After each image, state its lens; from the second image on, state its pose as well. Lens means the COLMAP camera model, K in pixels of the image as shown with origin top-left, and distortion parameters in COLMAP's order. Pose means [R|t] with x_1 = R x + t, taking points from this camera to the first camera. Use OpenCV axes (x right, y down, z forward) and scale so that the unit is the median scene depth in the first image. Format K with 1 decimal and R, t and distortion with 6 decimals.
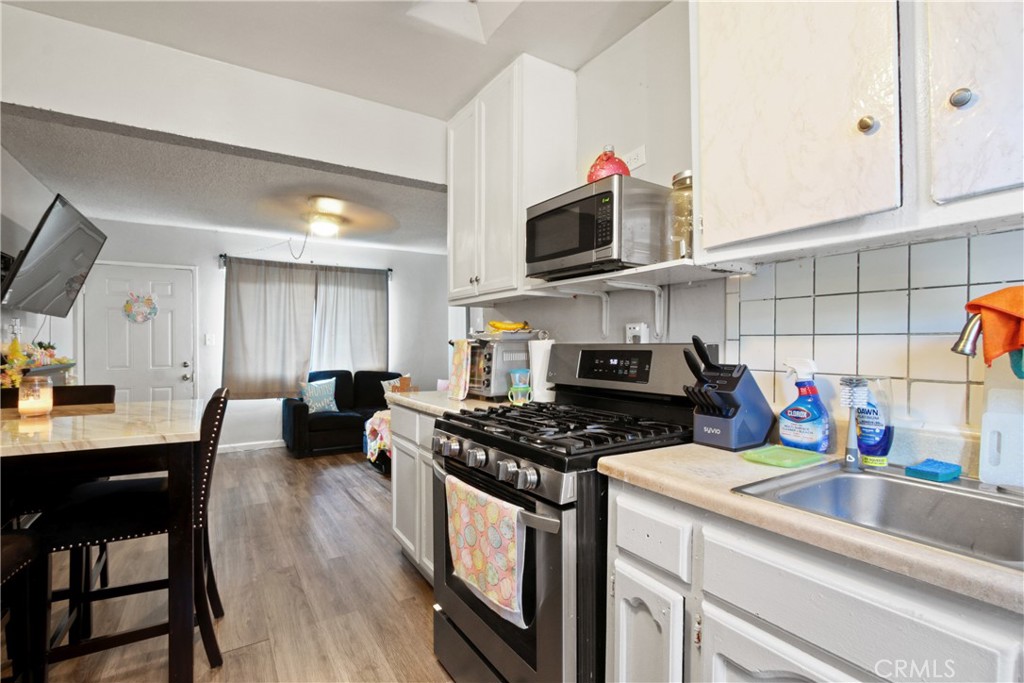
lens RADIAL K [[472.2, 0, 492.5], [0, 472.2, 344.4], [0, 0, 1]] dist [0.002020, 0.000348]
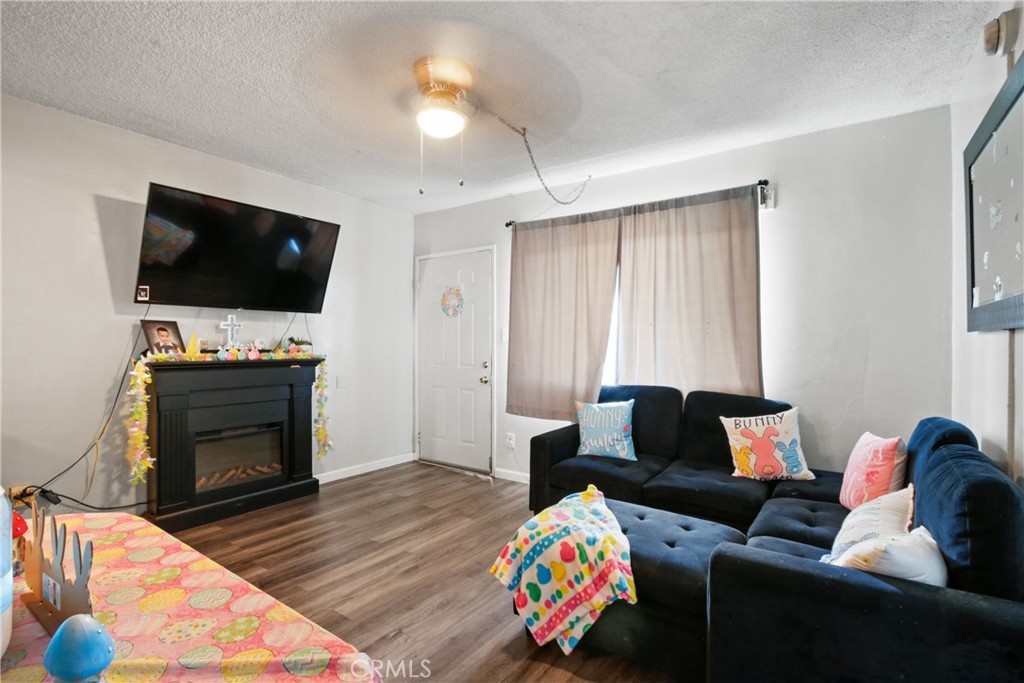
lens RADIAL K [[485.9, 0, 512.0], [0, 485.9, 341.5], [0, 0, 1]] dist [-0.026760, 0.000609]
pose [[0.392862, -0.001272, -0.919597, 0.142530], [-0.003840, 0.999988, -0.003024, 0.004028], [0.919590, 0.004719, 0.392852, 0.653804]]
